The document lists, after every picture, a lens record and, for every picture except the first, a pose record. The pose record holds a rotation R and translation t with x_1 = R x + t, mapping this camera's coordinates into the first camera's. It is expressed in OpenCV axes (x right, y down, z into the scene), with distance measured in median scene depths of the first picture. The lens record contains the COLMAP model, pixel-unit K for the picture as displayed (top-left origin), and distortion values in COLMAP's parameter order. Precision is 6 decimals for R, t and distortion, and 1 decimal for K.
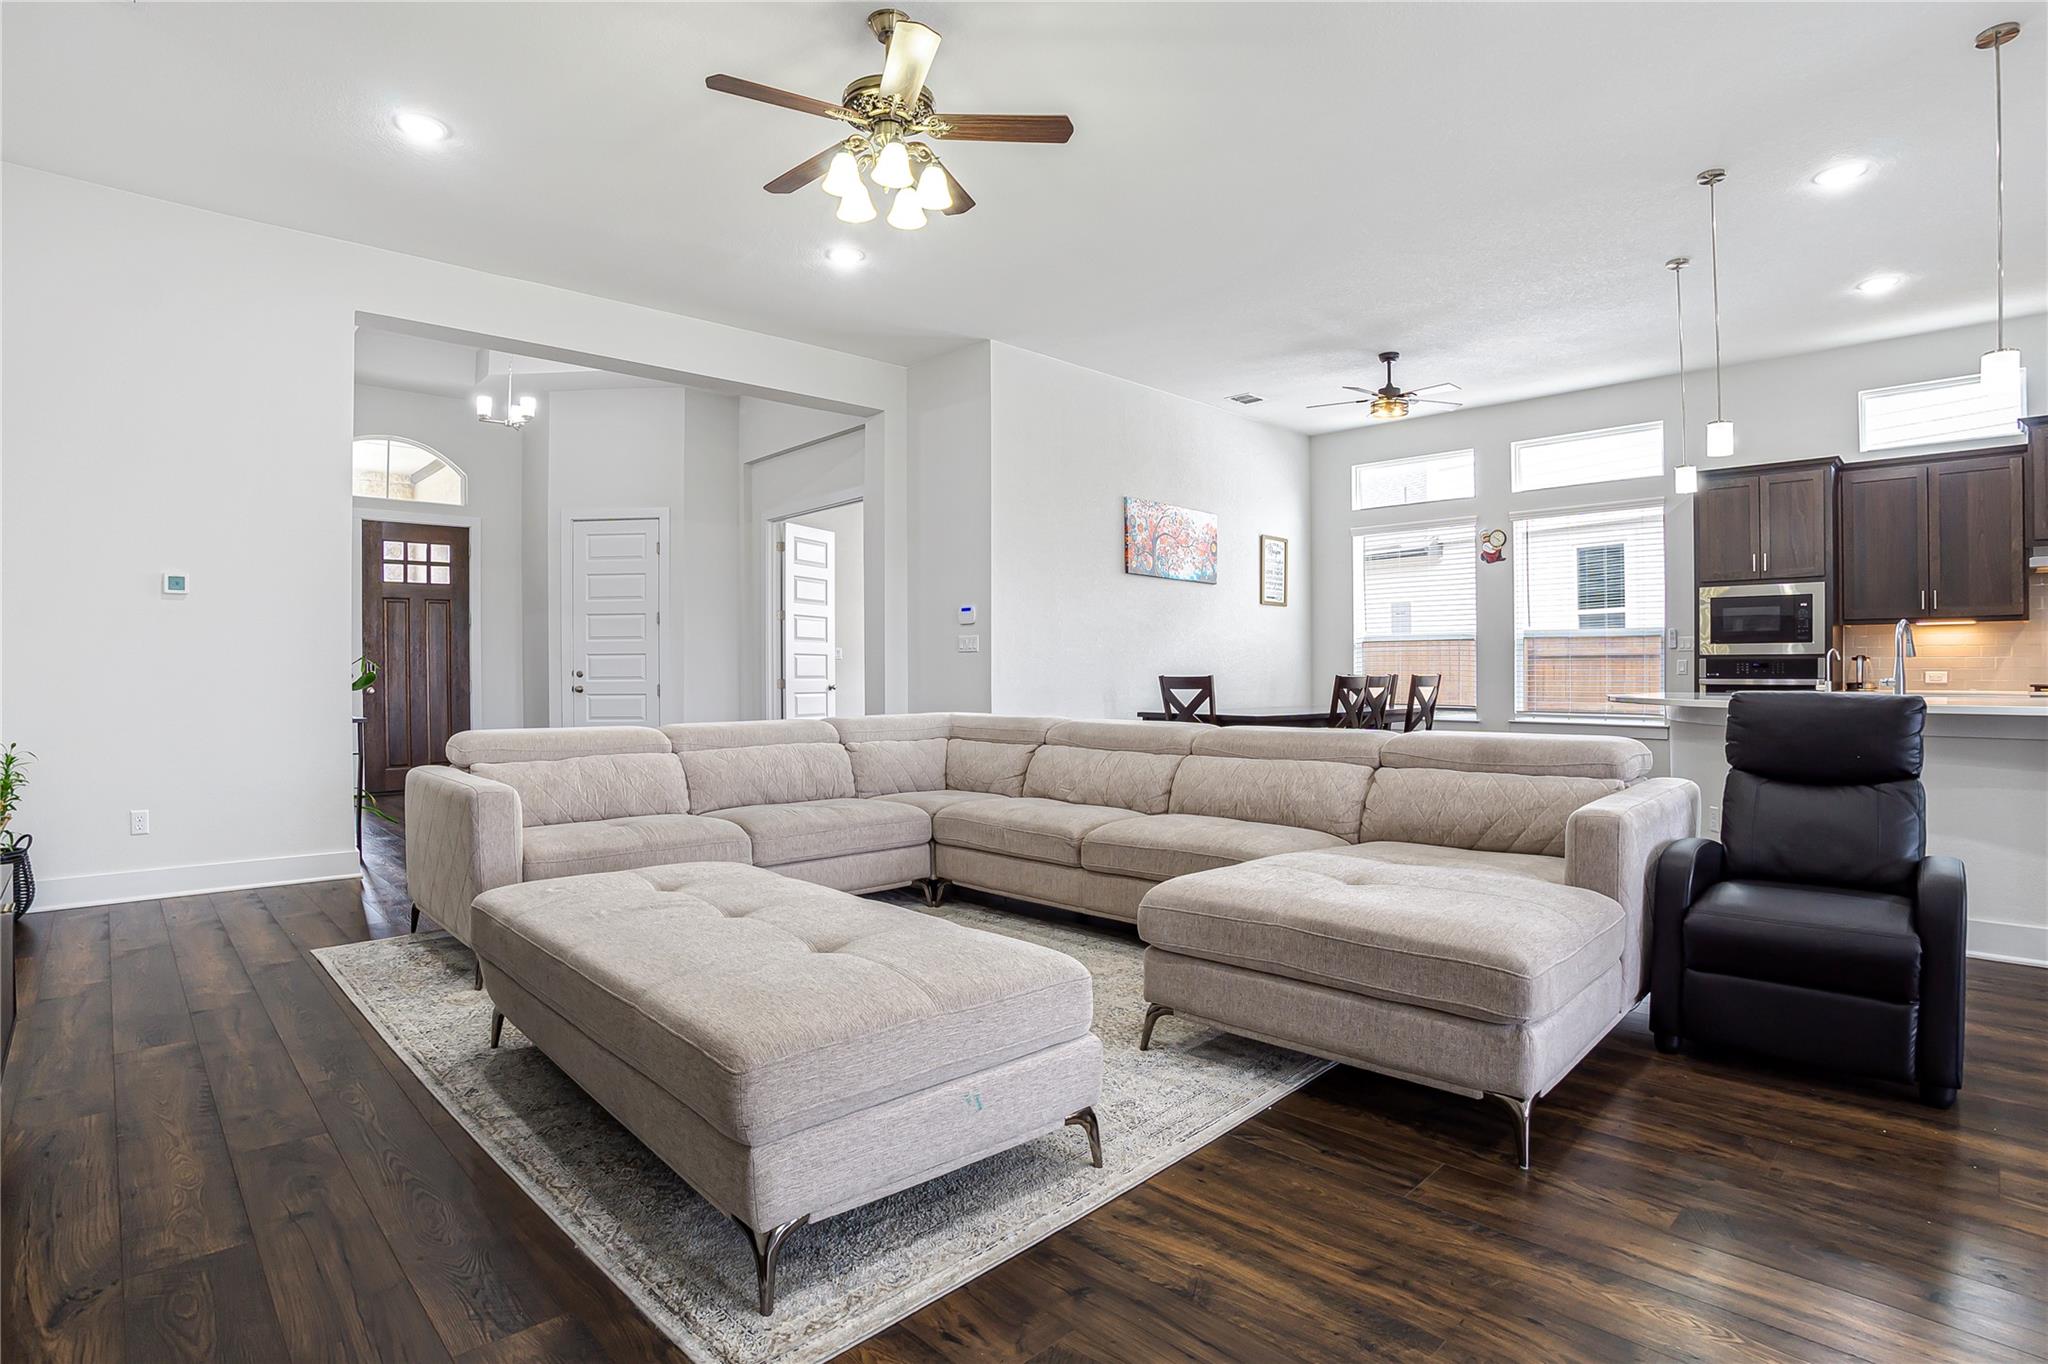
lens RADIAL K [[1032.8, 0, 1024.0], [0, 1032.8, 682.0], [0, 0, 1]] dist [-0.101947, 0.025518]
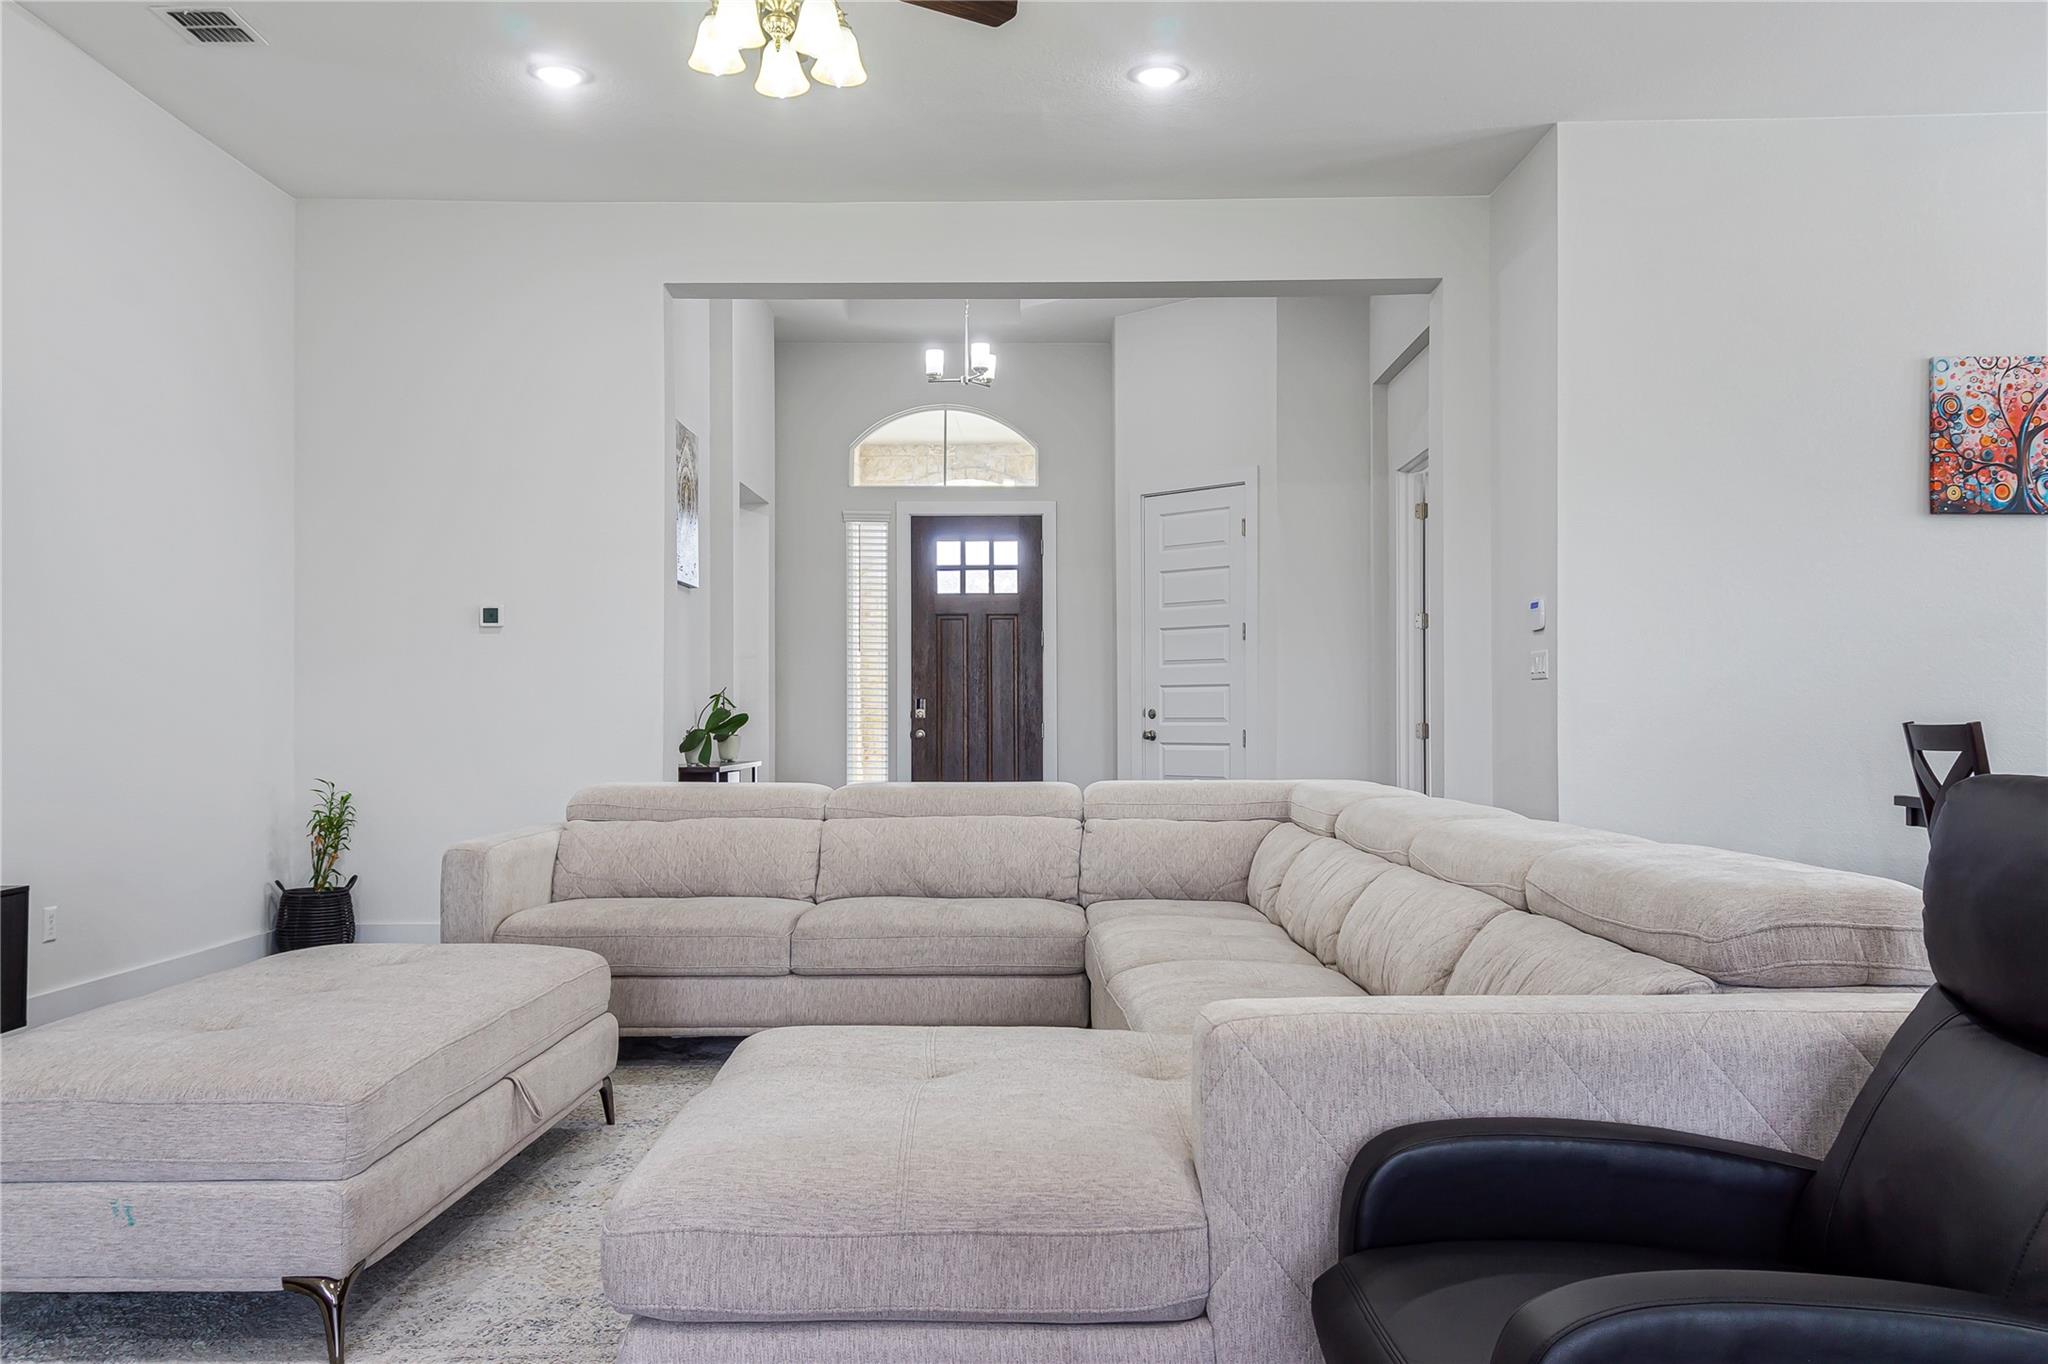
lens RADIAL K [[1693.1, 0, 1024.0], [0, 1693.1, 682.0], [0, 0, 1]] dist [0.075459, -0.015564]
pose [[0.722057, -0.010309, -0.691757, 0.389369], [-0.007619, 0.999710, -0.022851, -0.003142], [0.691792, 0.021770, 0.721769, 0.114628]]
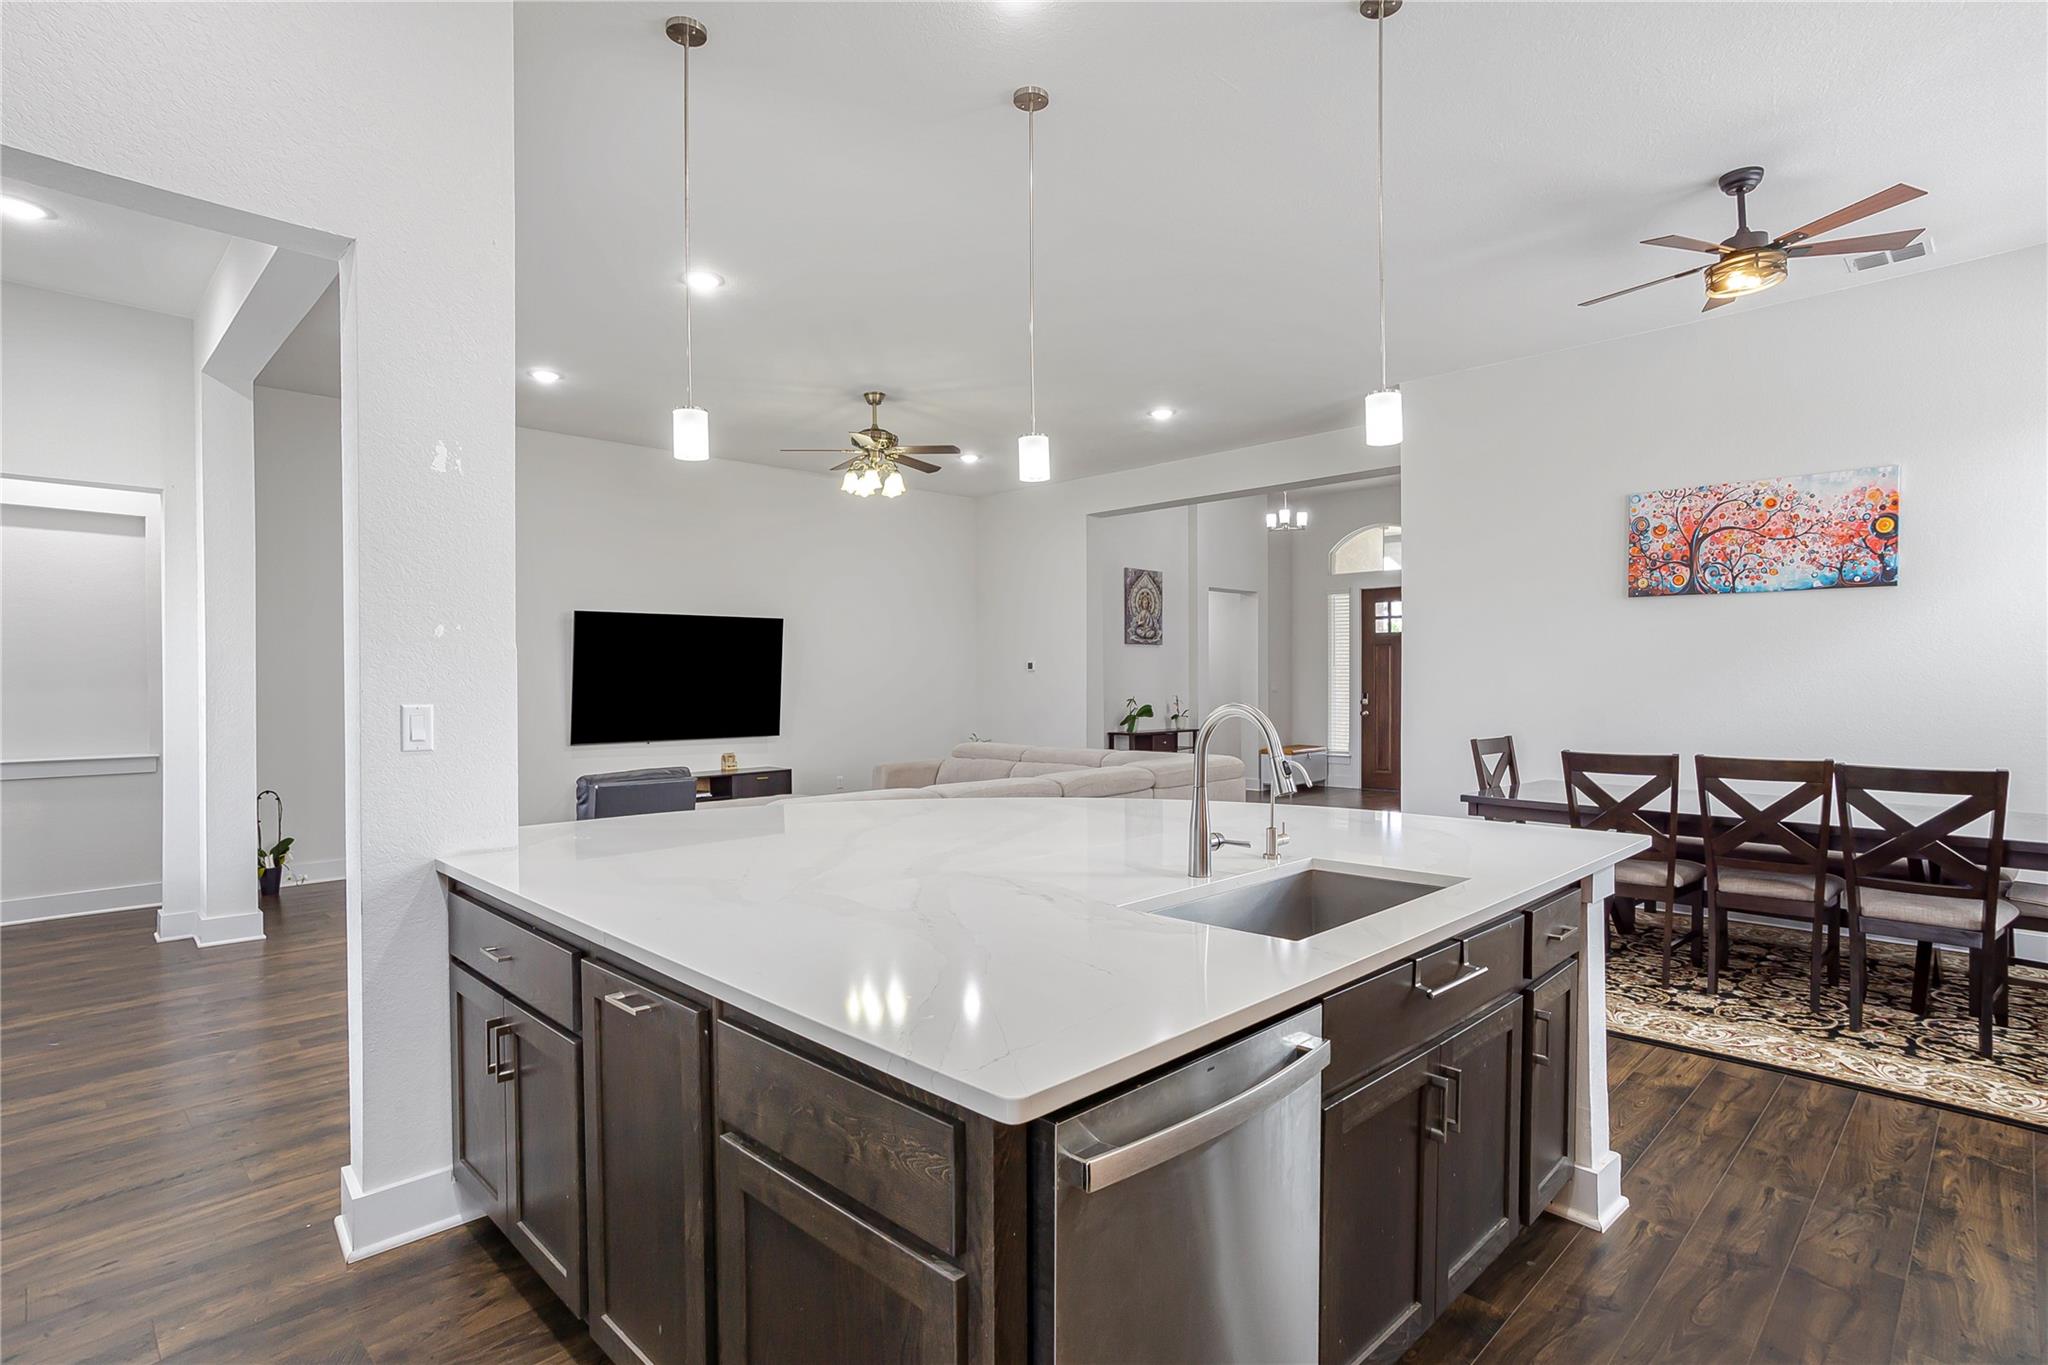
lens RADIAL K [[1022.1, 0, 1013.7], [0, 1022.1, 675.6], [0, 0, 1]] dist [-0.099765, 0.055435]
pose [[0.016603, 0.000989, -0.999862, 0.884793], [-0.003385, 0.999994, 0.000933, -0.052199], [0.999856, 0.003369, 0.016607, 0.590725]]
